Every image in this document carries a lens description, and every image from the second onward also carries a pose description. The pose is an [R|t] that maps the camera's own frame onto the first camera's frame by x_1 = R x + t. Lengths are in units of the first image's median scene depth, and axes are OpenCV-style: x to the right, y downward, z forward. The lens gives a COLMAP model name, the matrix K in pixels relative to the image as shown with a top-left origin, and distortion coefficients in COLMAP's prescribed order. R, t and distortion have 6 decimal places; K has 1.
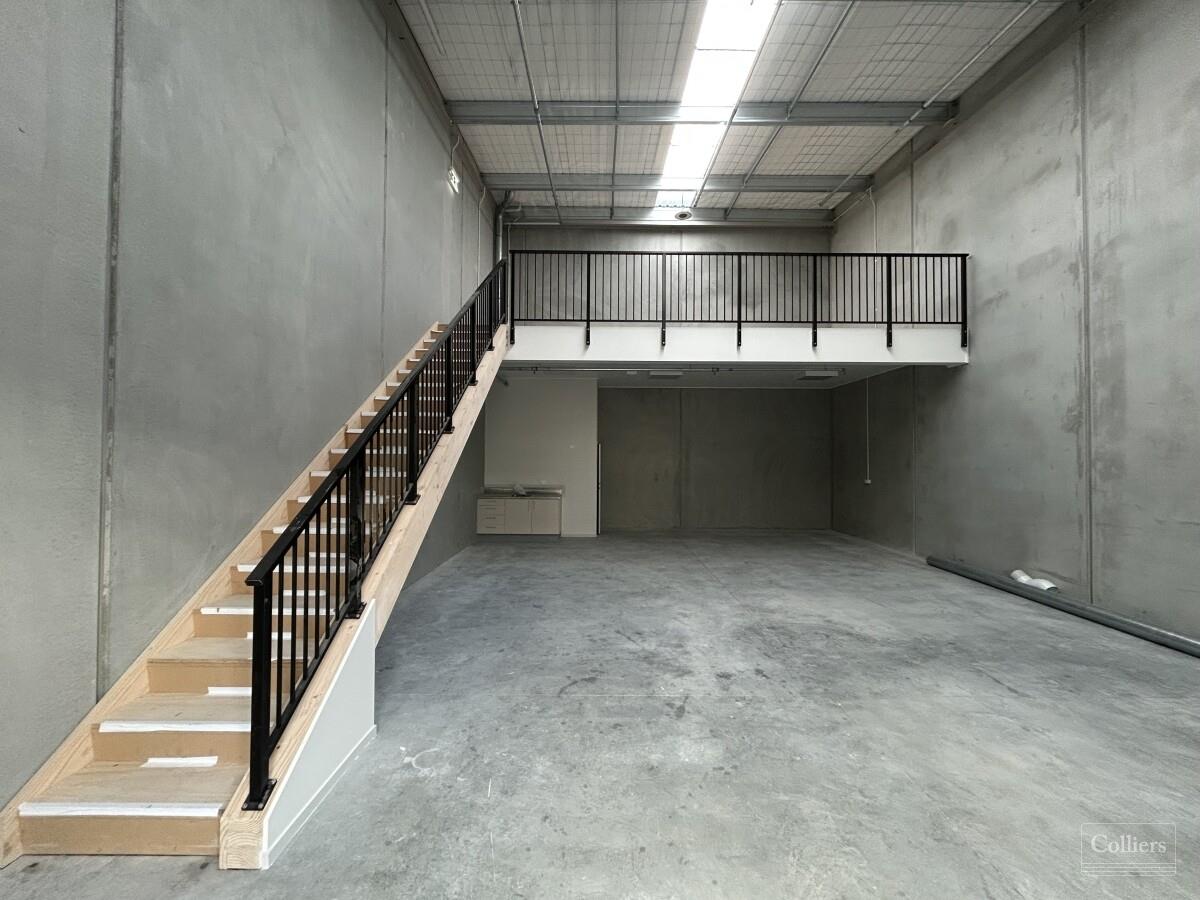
lens RADIAL K [[478.0, 0, 601.8], [0, 478.0, 449.5], [0, 0, 1]] dist [-0.003123, 0.000181]
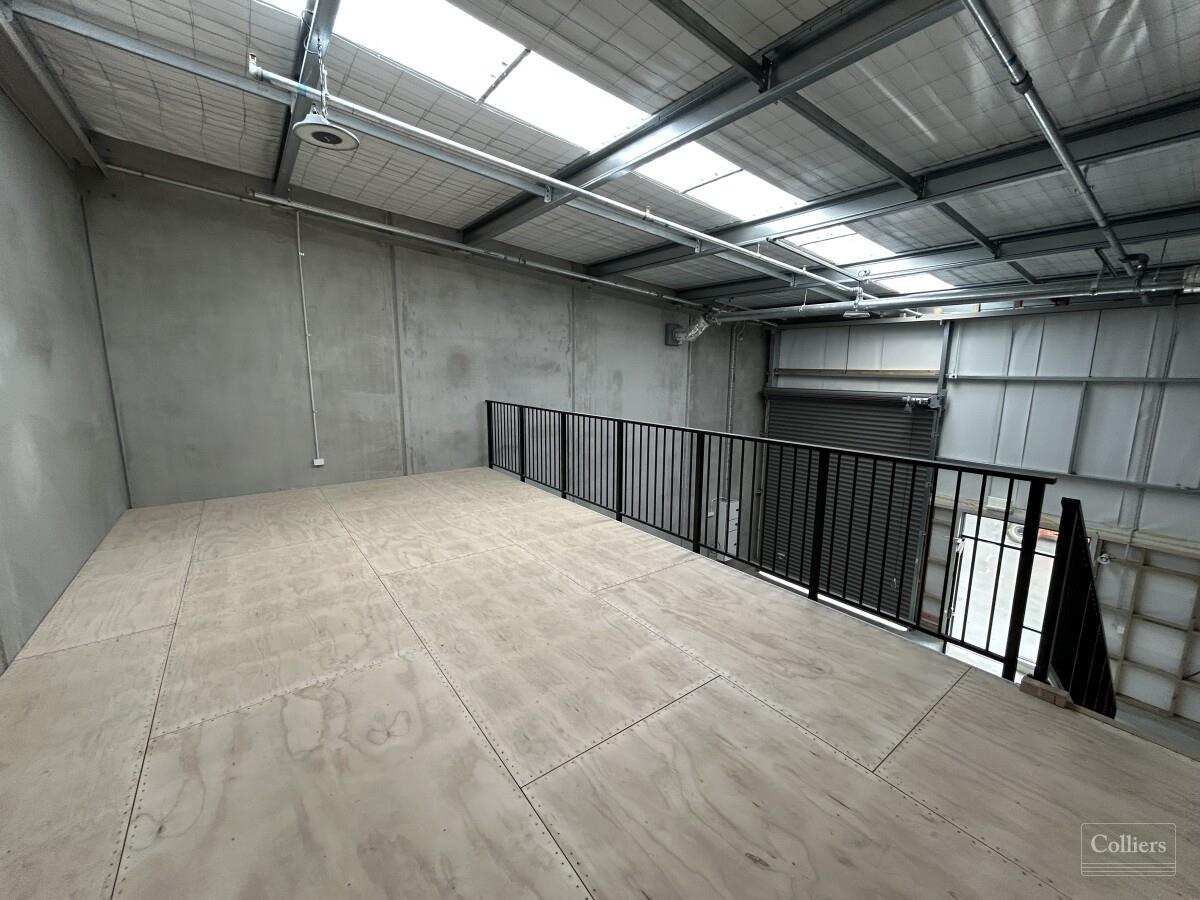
lens RADIAL K [[478.0, 0, 601.8], [0, 478.0, 449.5], [0, 0, 1]] dist [-0.003123, 0.000181]
pose [[-0.594838, -0.145827, 0.790507, -0.373401], [-0.025606, 0.986346, 0.162686, -0.679205], [-0.803438, 0.076530, -0.590450, 2.034775]]
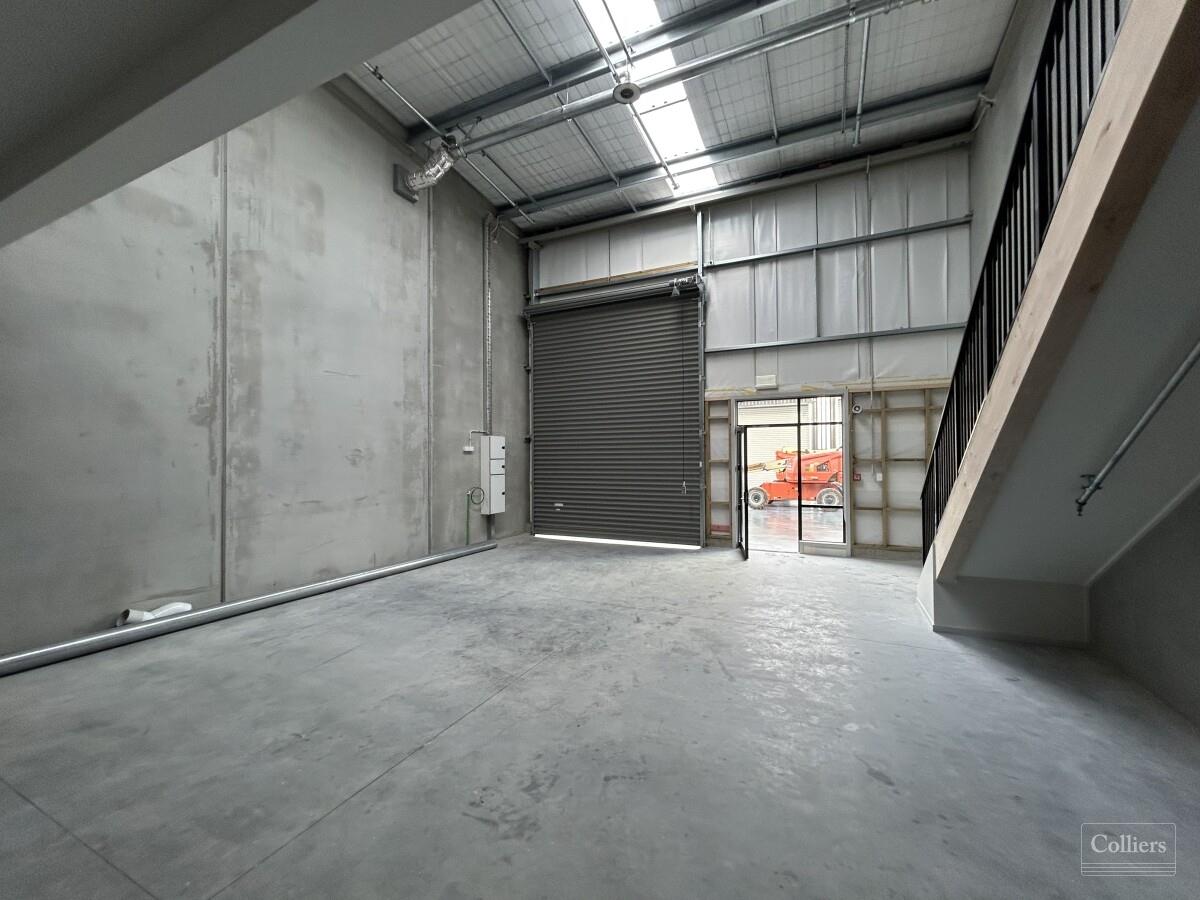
lens RADIAL K [[478.0, 0, 601.8], [0, 478.0, 449.5], [0, 0, 1]] dist [-0.003123, 0.000181]
pose [[-0.903172, 0.006696, 0.429227, -0.099013], [-0.005293, 0.999629, -0.026733, 0.032815], [-0.429247, -0.026416, -0.902801, 1.647728]]
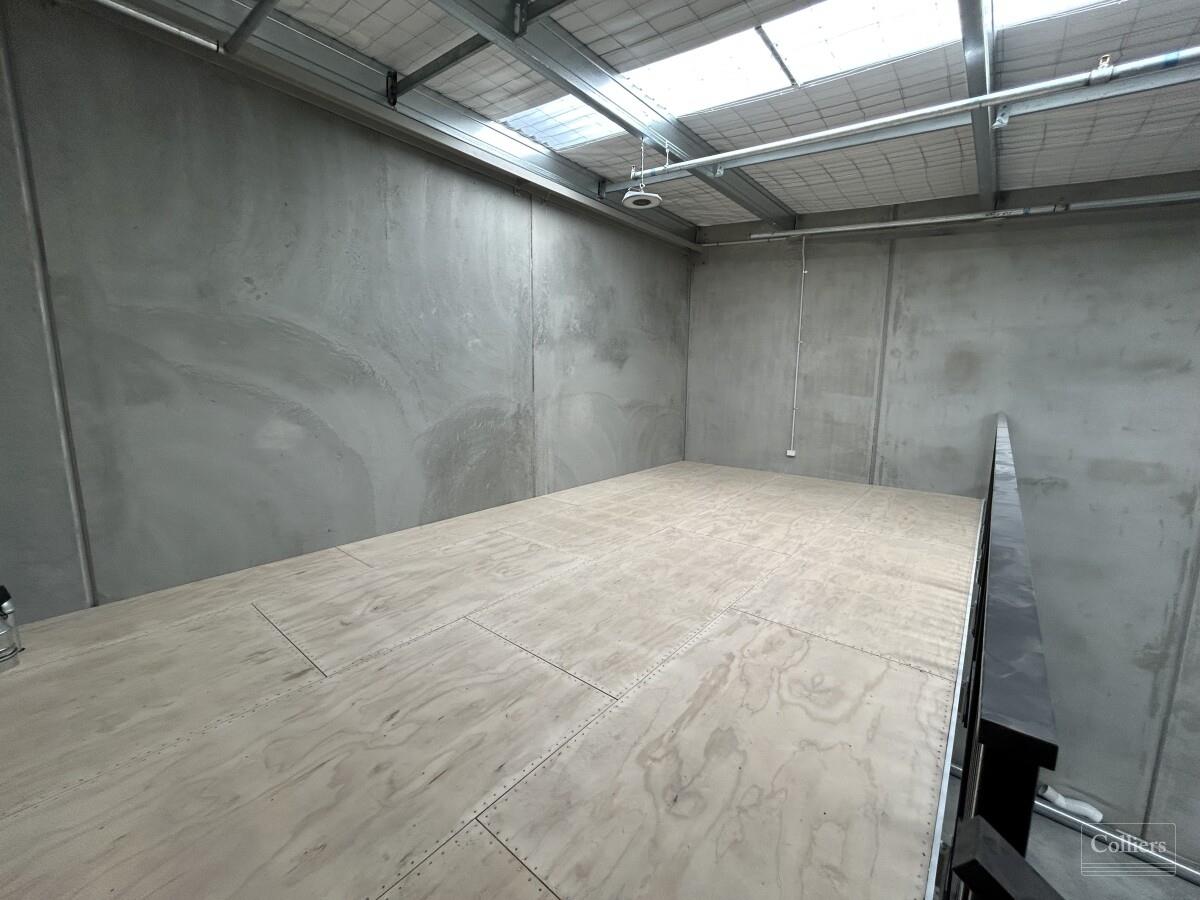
lens RADIAL K [[478.0, 0, 601.8], [0, 478.0, 449.5], [0, 0, 1]] dist [-0.003123, 0.000181]
pose [[0.639901, -0.115514, 0.759726, -0.394956], [-0.016511, 0.986343, 0.163877, -0.658829], [-0.768280, -0.117409, 0.629254, 1.419351]]
